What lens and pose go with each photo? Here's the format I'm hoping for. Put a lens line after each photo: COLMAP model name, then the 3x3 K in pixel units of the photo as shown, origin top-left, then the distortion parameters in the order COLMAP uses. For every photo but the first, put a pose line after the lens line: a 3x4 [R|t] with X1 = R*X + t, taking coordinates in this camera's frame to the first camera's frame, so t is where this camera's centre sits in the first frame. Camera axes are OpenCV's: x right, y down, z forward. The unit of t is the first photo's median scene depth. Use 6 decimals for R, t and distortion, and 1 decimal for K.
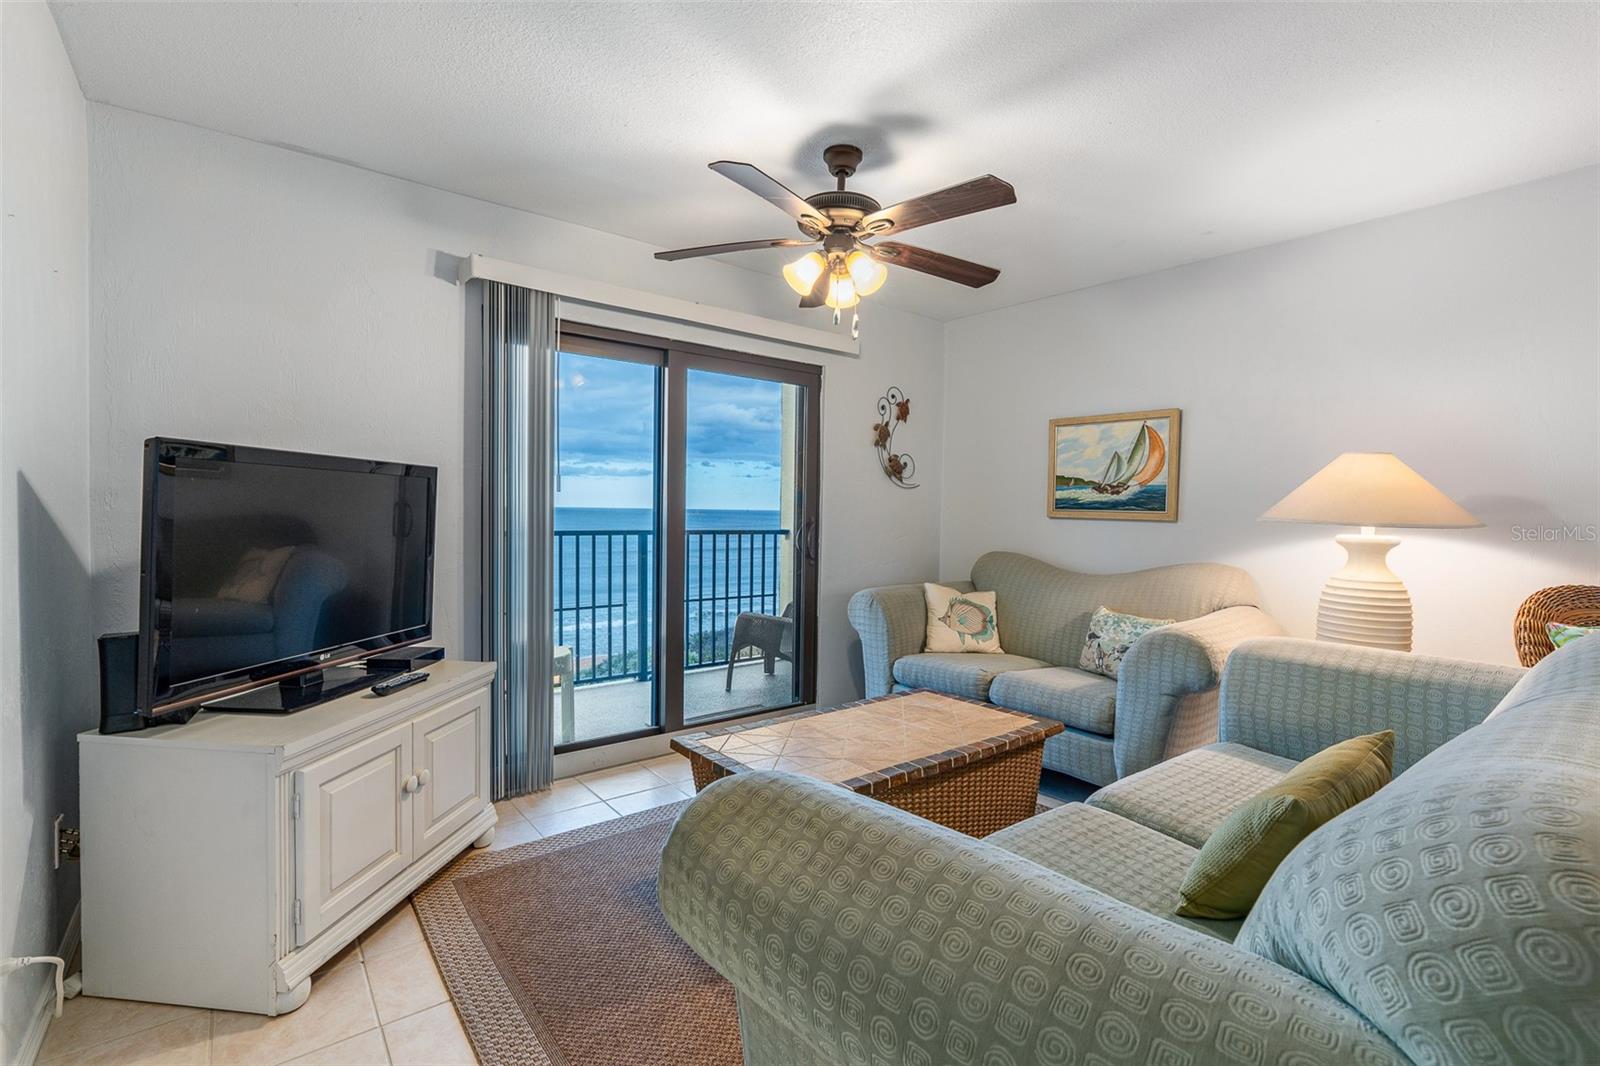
lens RADIAL K [[726.0, 0, 807.4], [0, 726.0, 533.1], [0, 0, 1]] dist [-0.009747, 0.003053]
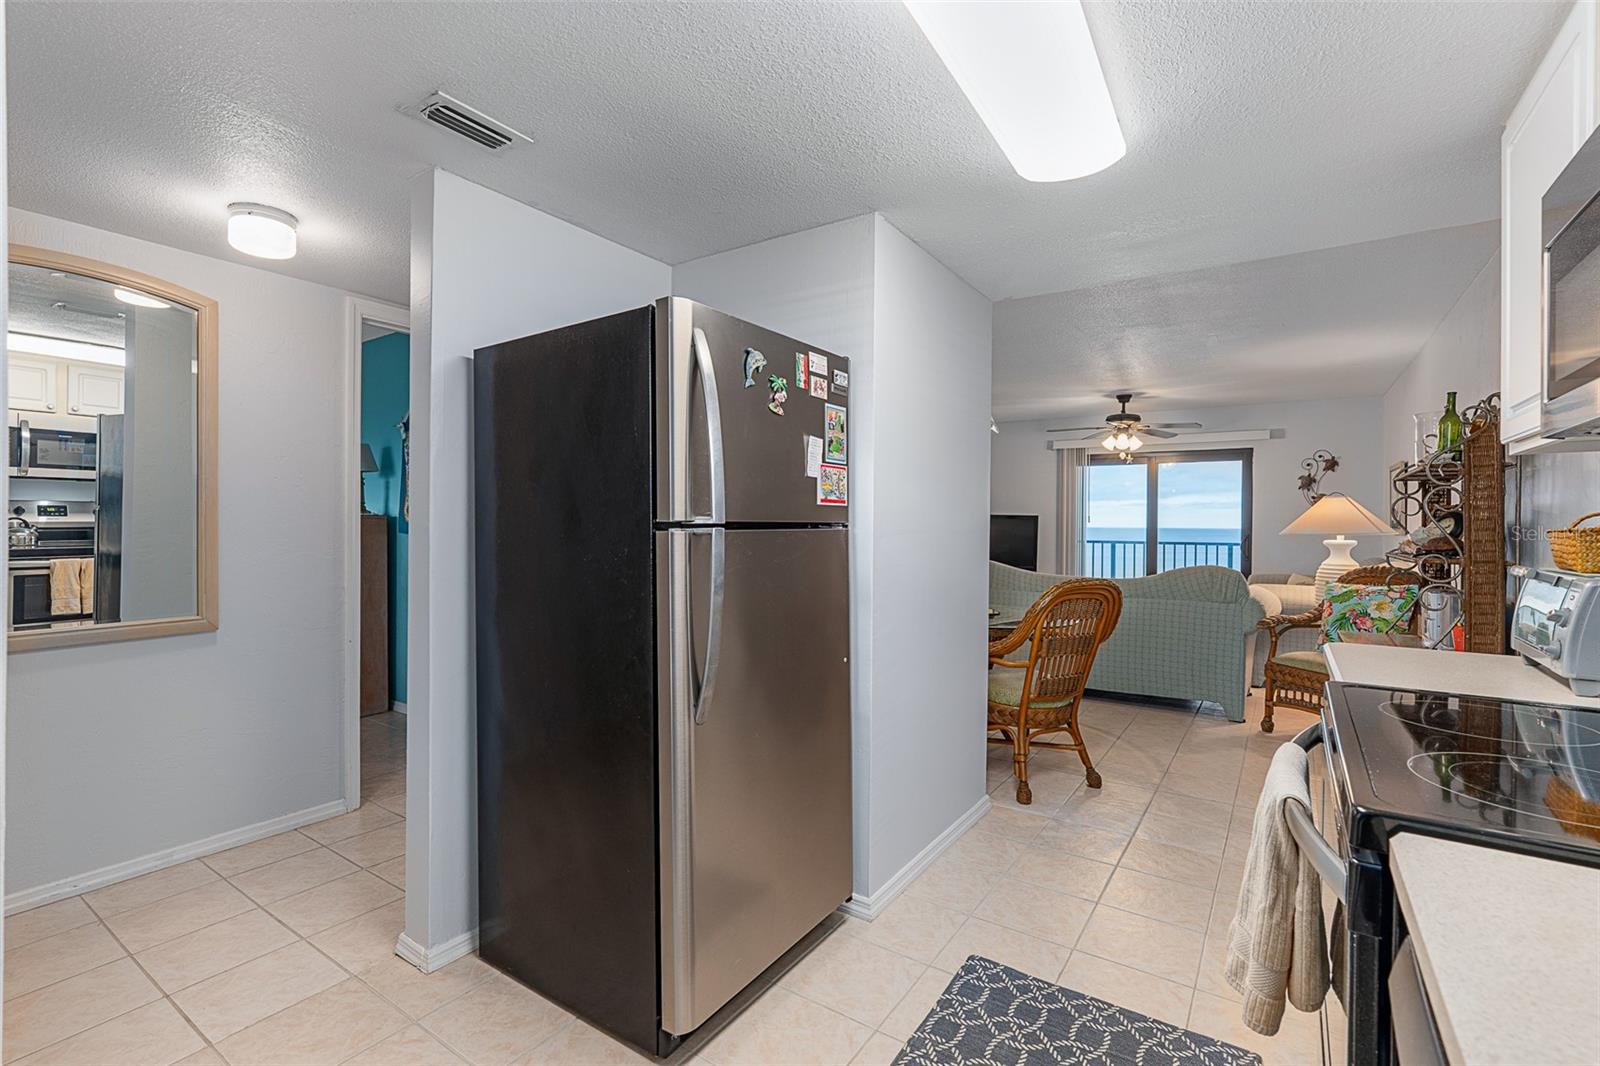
lens RADIAL K [[726.0, 0, 793.2], [0, 726.0, 535.8], [0, 0, 1]] dist [-0.009747, 0.003053]
pose [[0.298920, -0.000375, -0.954278, 1.548958], [-0.029175, 0.999529, -0.009532, 0.036543], [0.953832, 0.030690, 0.298769, -0.660824]]
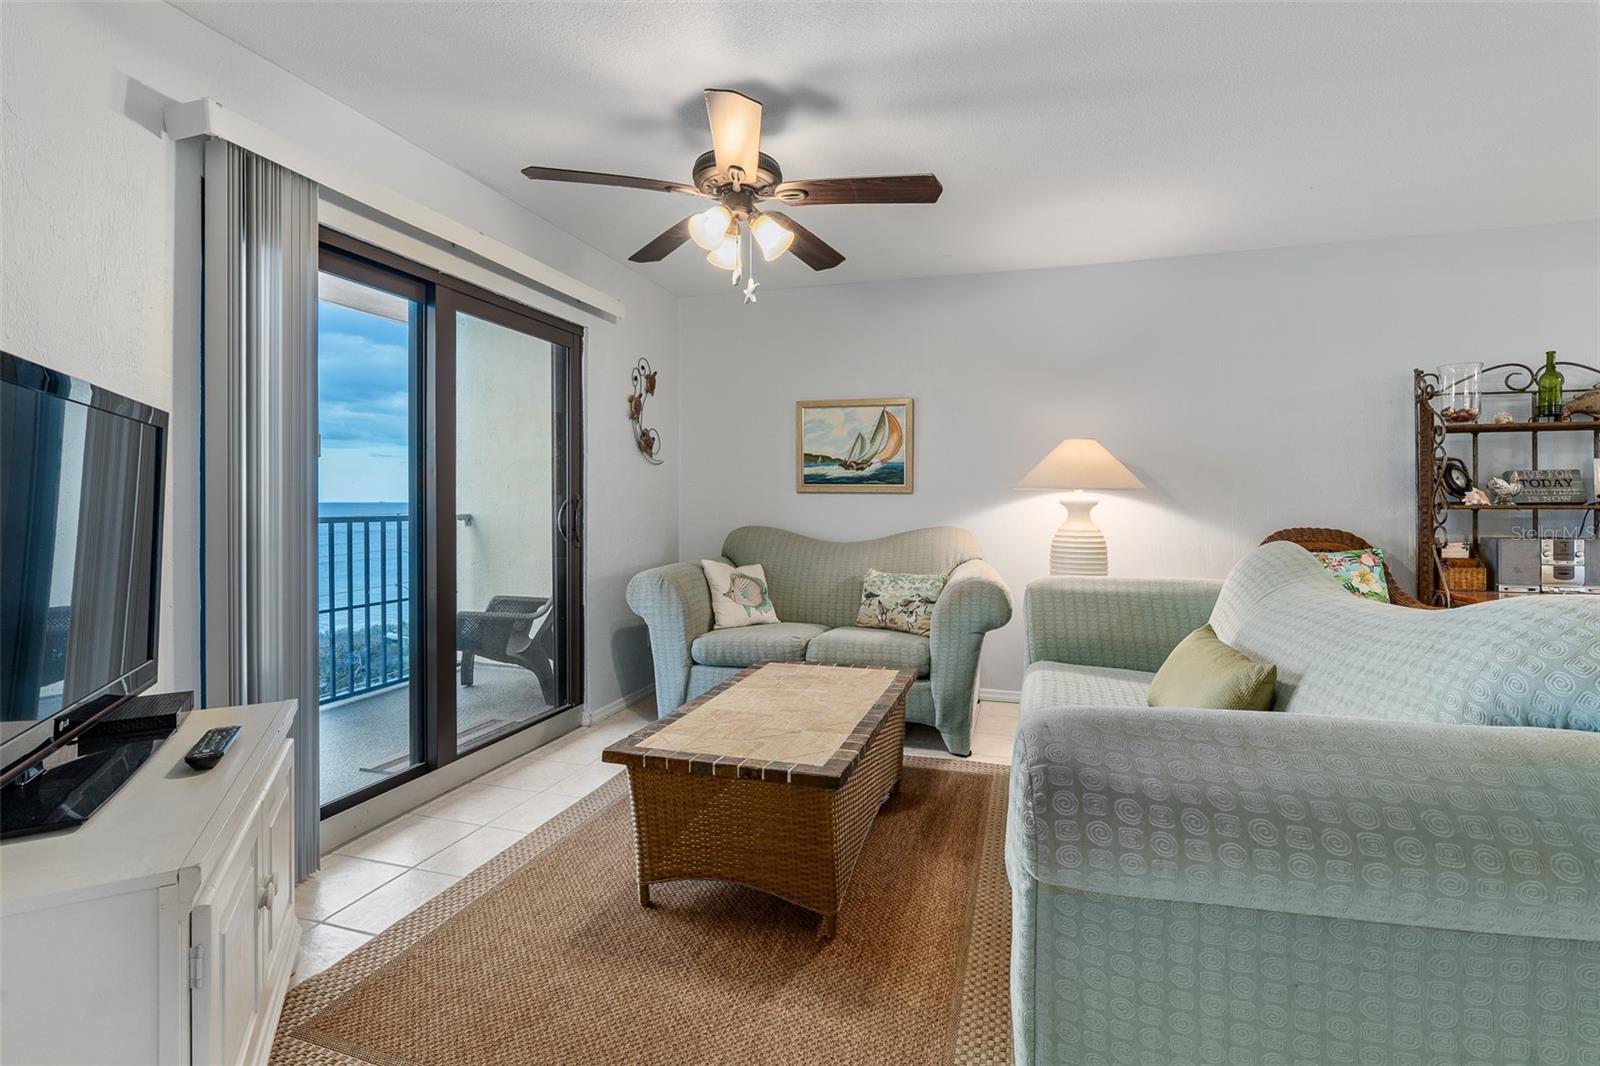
lens RADIAL K [[726.0, 0, 813.0], [0, 726.0, 497.7], [0, 0, 1]] dist [-0.009747, 0.003053]
pose [[0.823601, -0.013867, 0.567000, -0.296579], [0.030825, 0.999318, -0.020335, 0.010714], [-0.566331, 0.034226, 0.823467, 0.112442]]
